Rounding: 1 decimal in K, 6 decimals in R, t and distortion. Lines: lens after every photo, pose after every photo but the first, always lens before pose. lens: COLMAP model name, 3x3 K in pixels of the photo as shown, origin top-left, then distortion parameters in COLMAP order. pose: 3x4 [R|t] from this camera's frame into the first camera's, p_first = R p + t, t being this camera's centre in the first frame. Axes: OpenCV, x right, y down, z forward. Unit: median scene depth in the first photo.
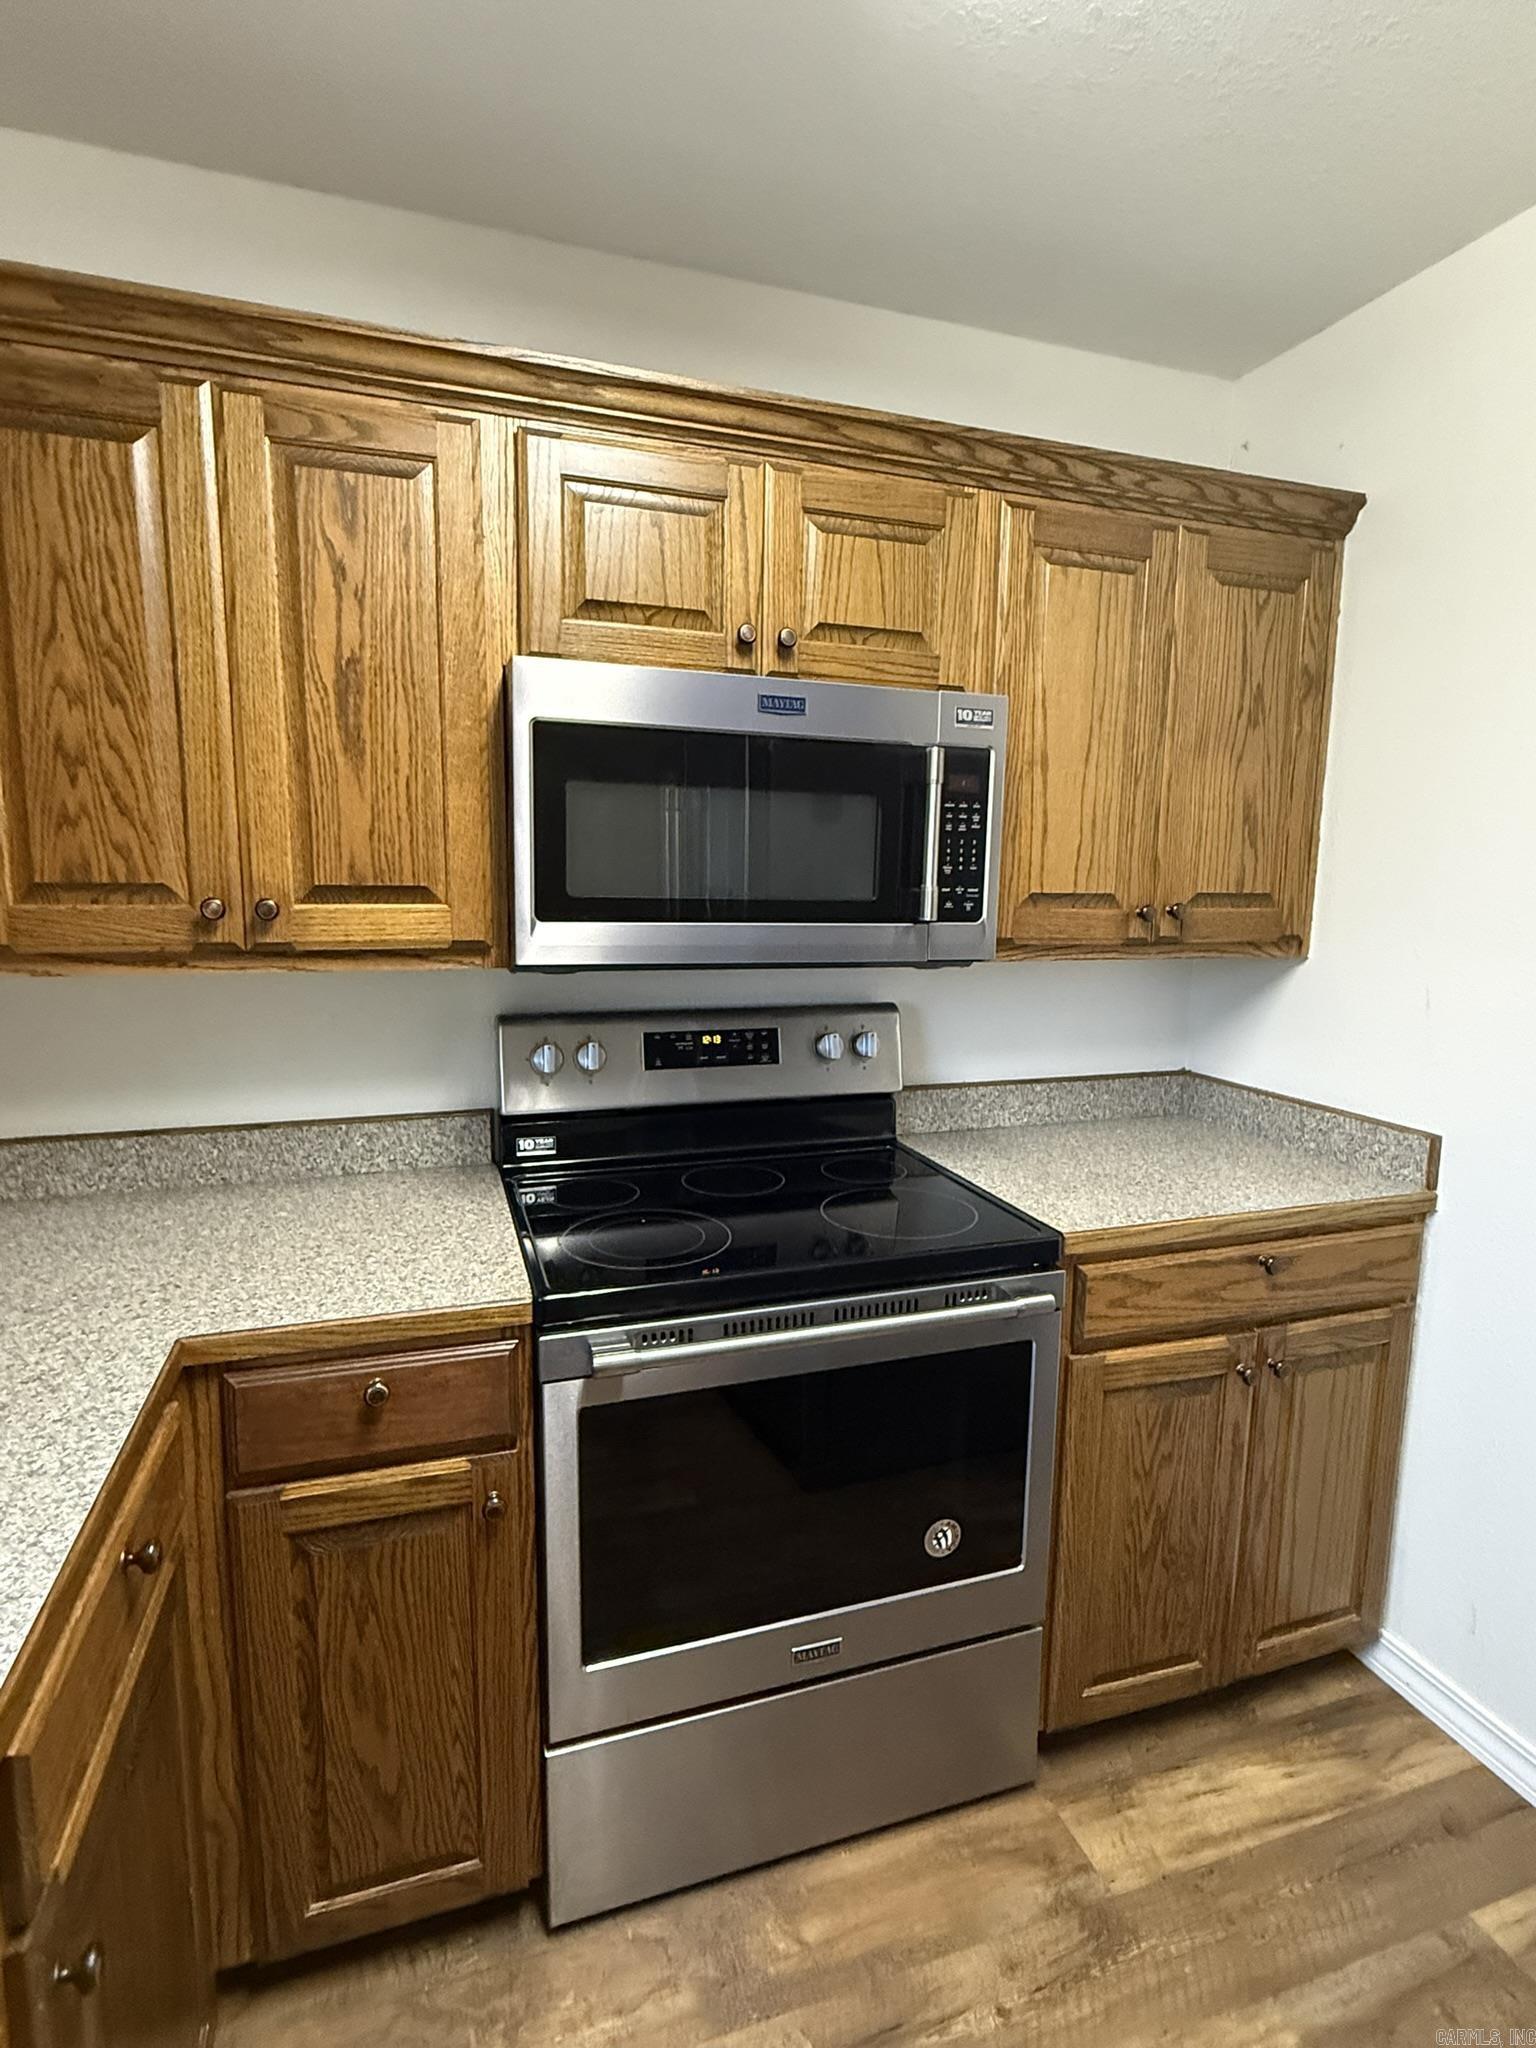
lens RADIAL K [[1039.5, 0, 766.9], [0, 1039.5, 1021.7], [0, 0, 1]] dist [-0.001910, -0.001648]
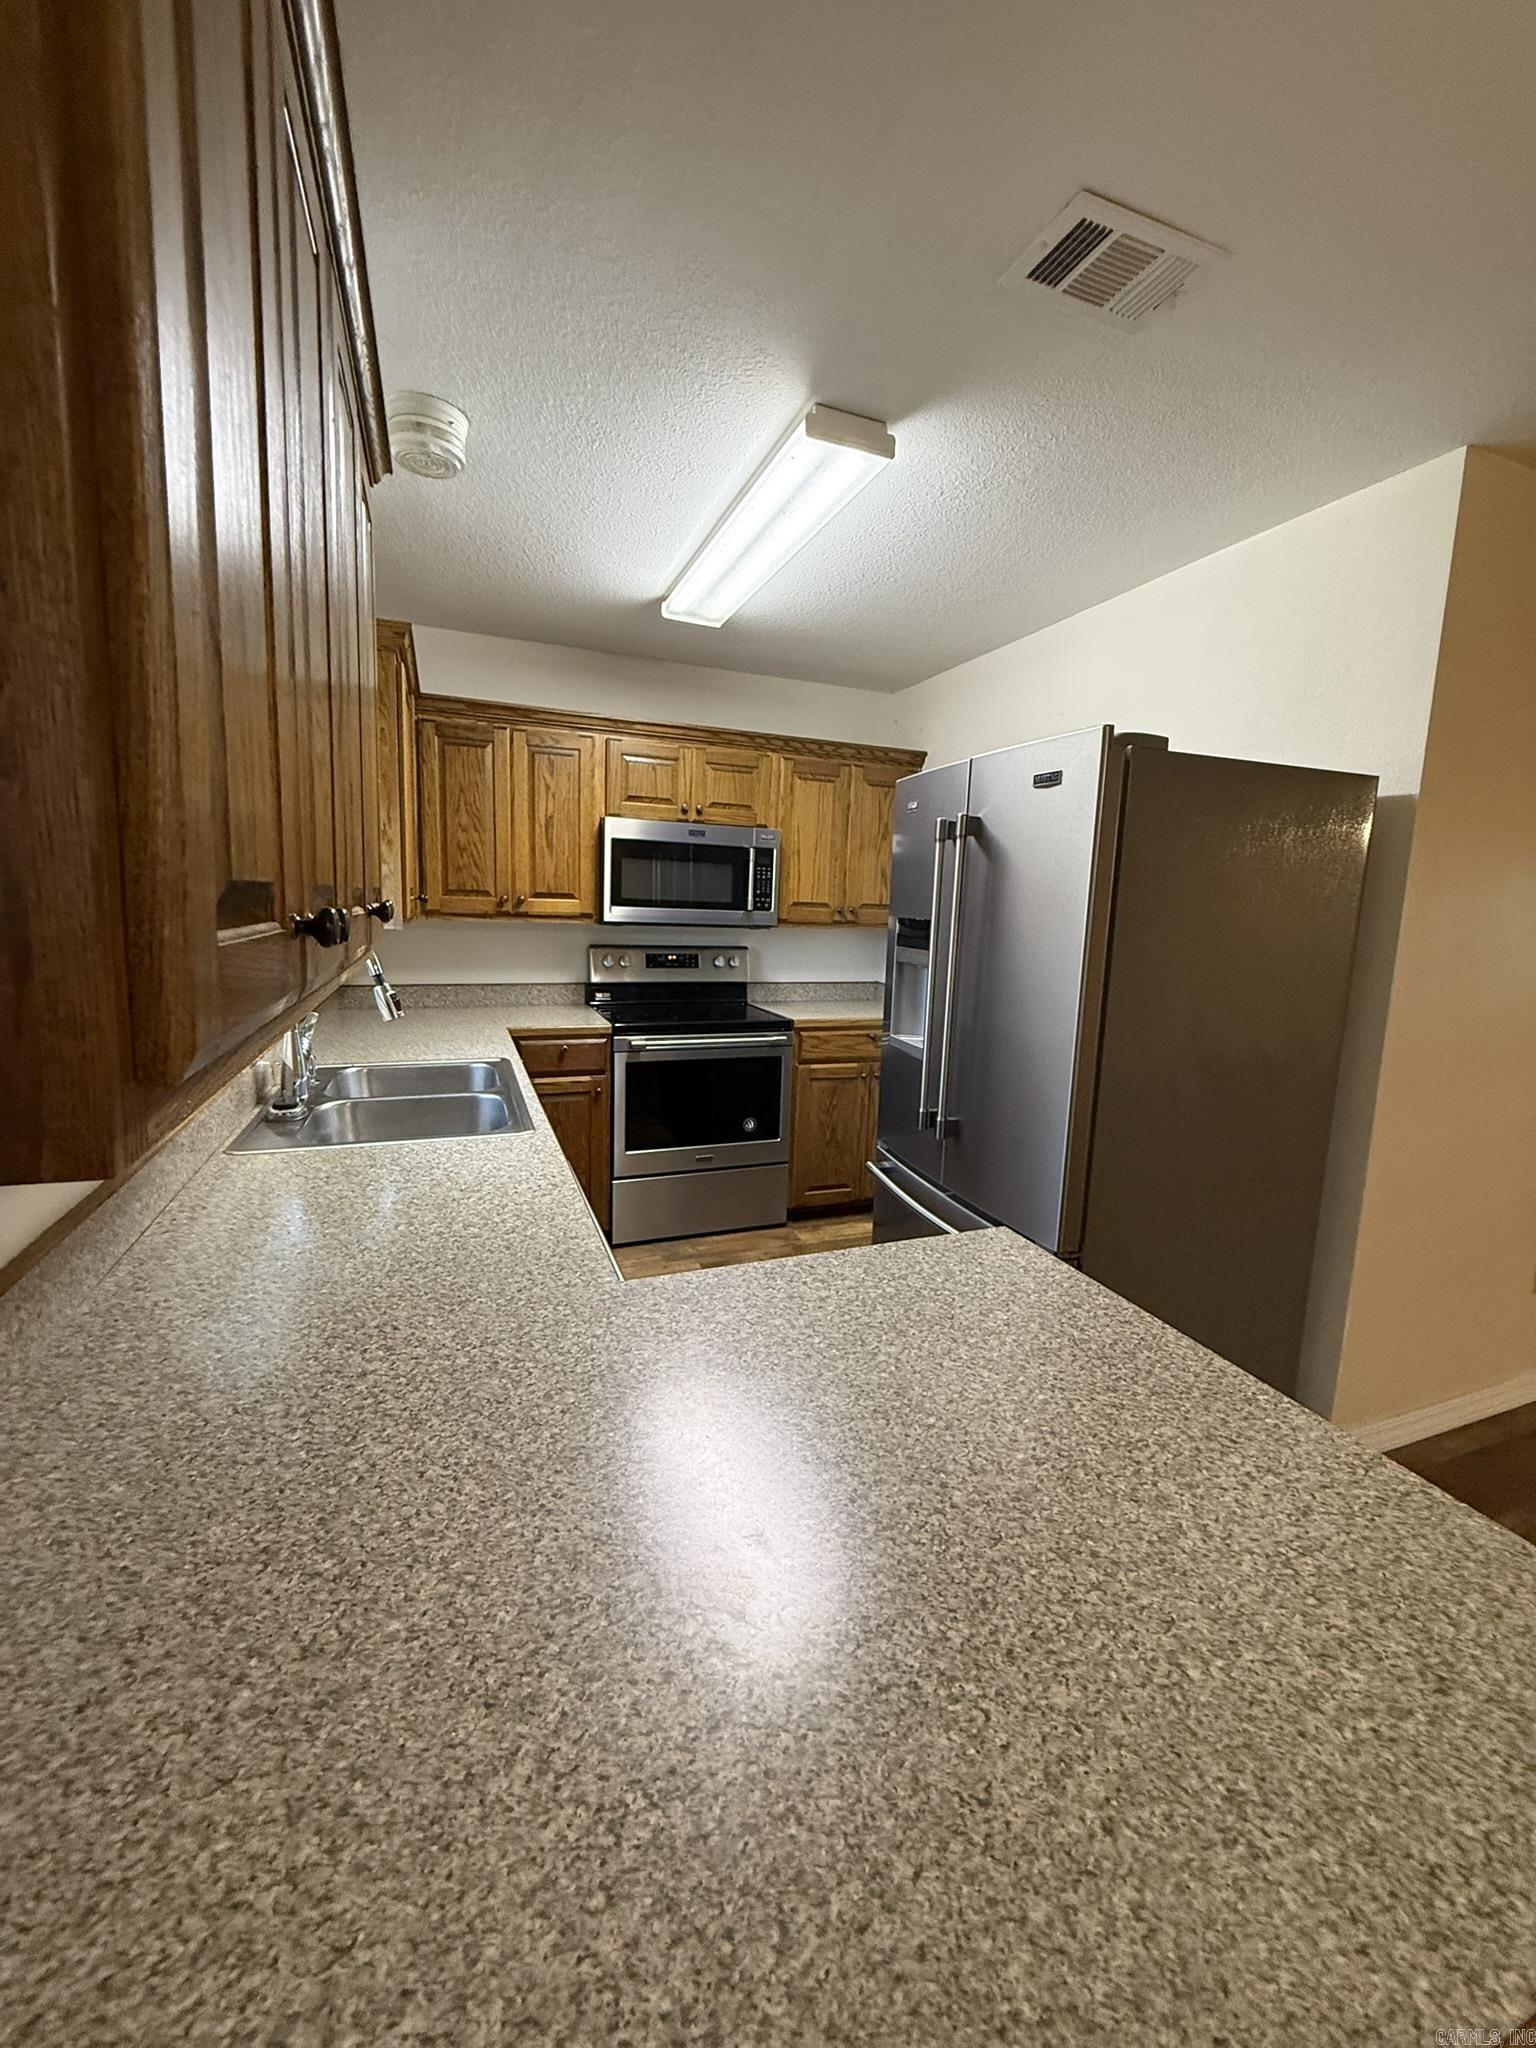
lens RADIAL K [[814.1, 0, 769.3], [0, 814.1, 1018.6], [0, 0, 1]] dist [0.000605, -0.000245]
pose [[0.998425, 0.012152, 0.054775, 0.093715], [-0.012292, 0.999922, 0.002232, 0.193642], [-0.054744, -0.002901, 0.998496, -1.218831]]
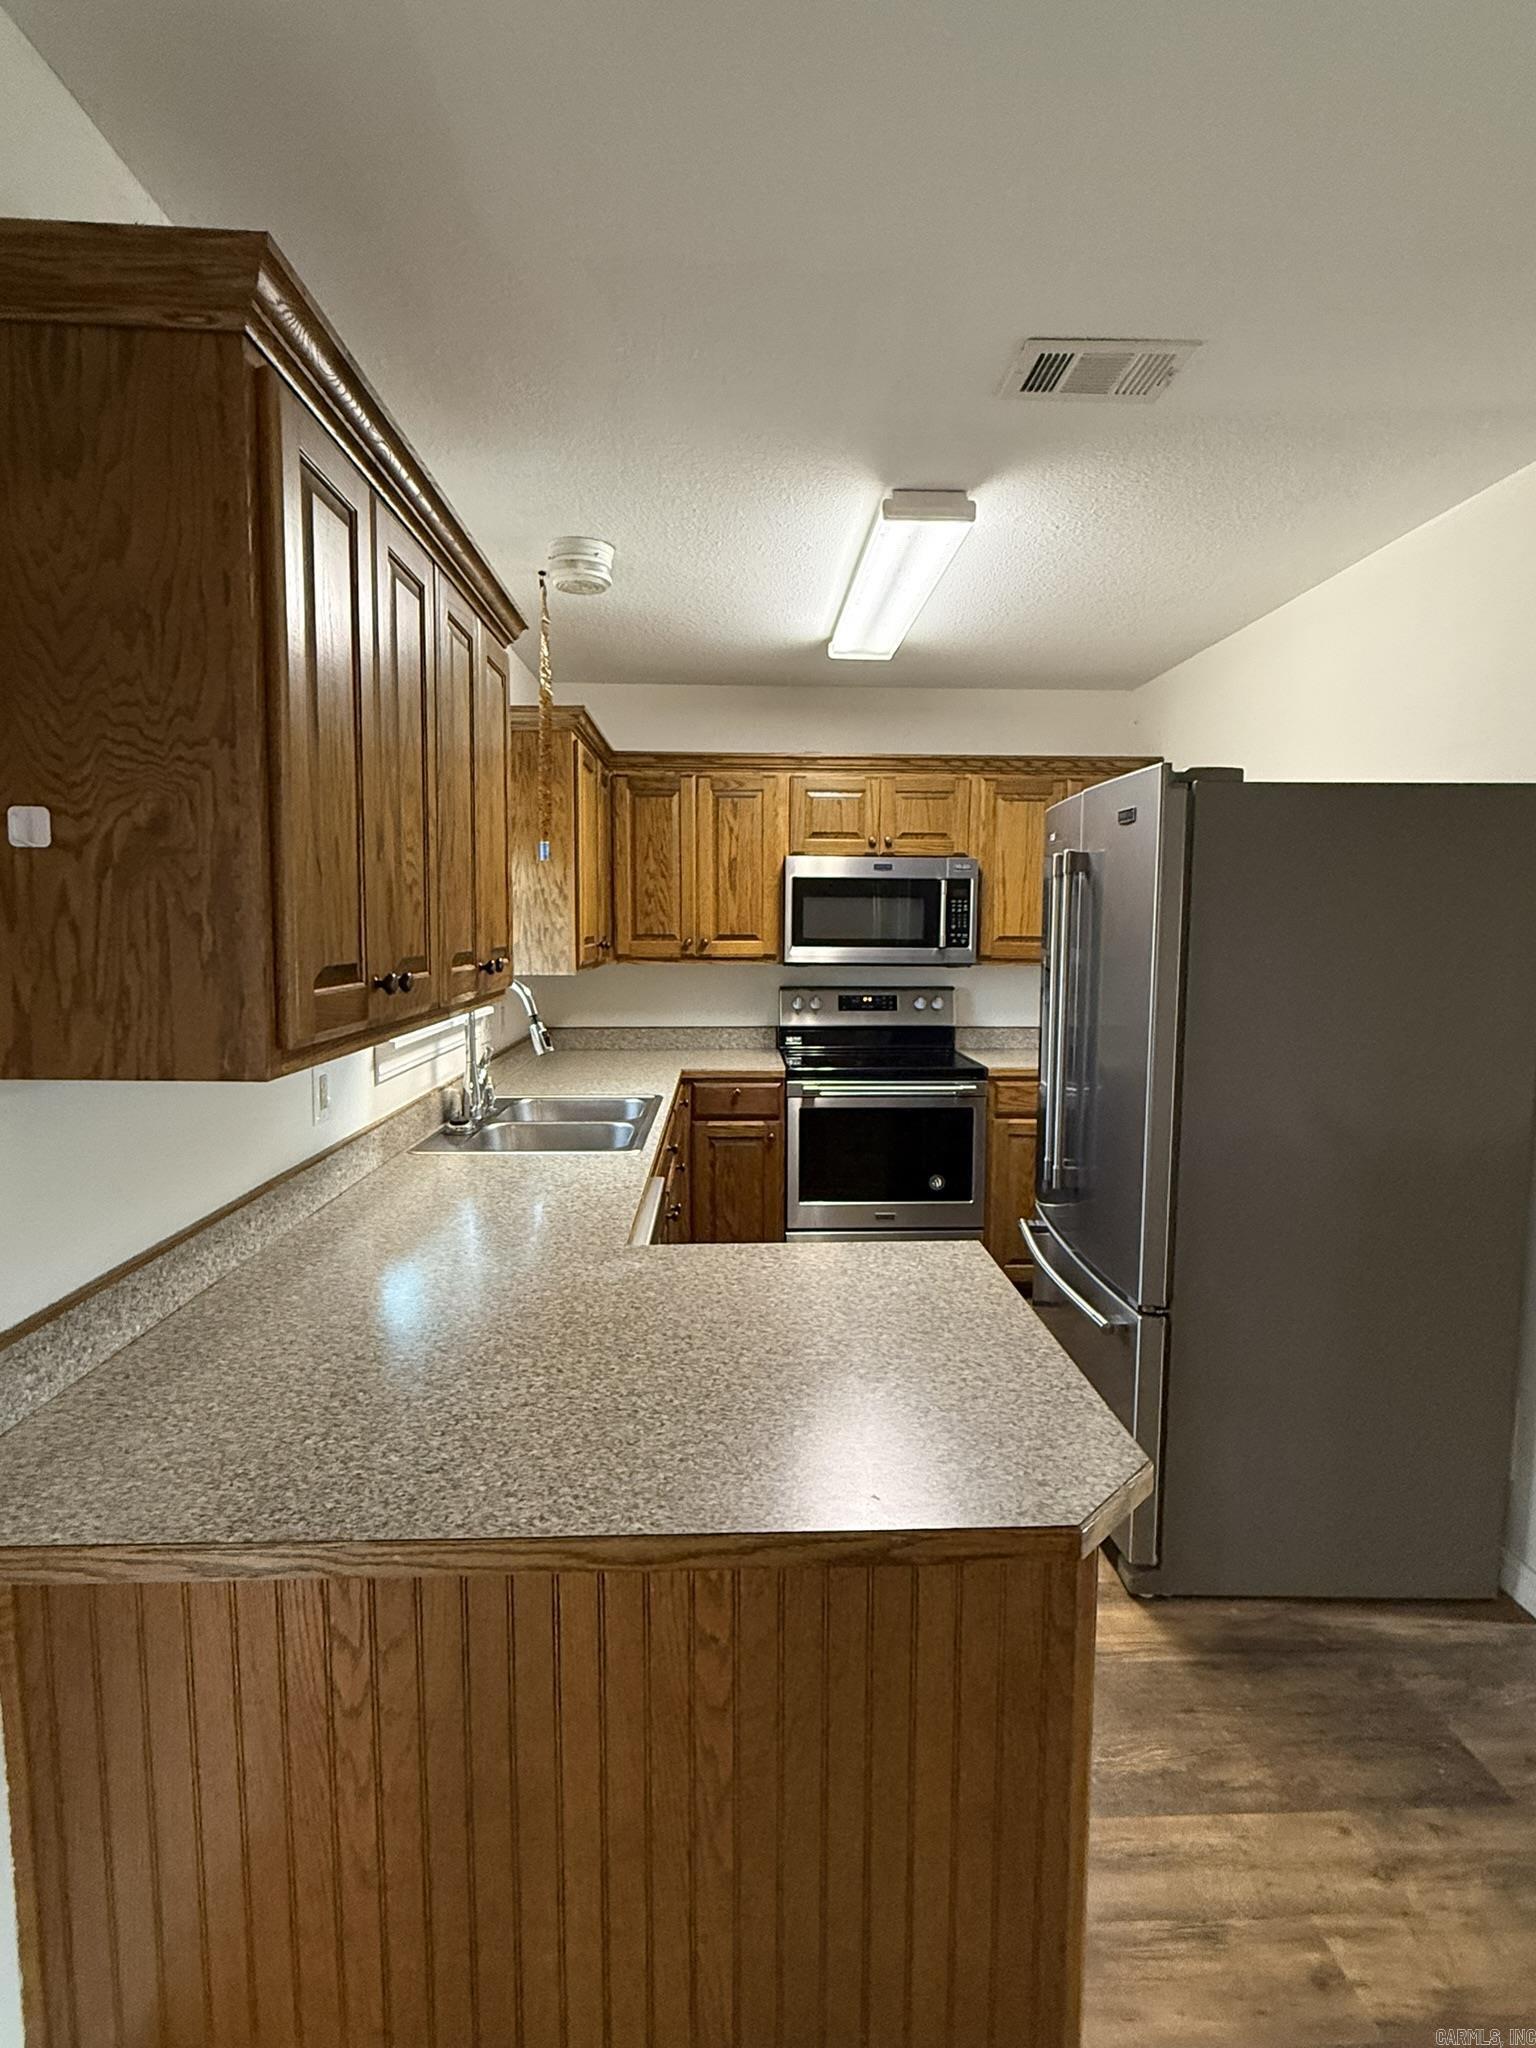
lens RADIAL K [[1039.5, 0, 766.9], [0, 1039.5, 1021.7], [0, 0, 1]] dist [-0.001910, -0.001648]
pose [[0.959310, 0.016483, -0.281874, 0.476614], [-0.030133, 0.998570, -0.044159, 0.217202], [0.280743, 0.050855, 0.958435, -1.599968]]
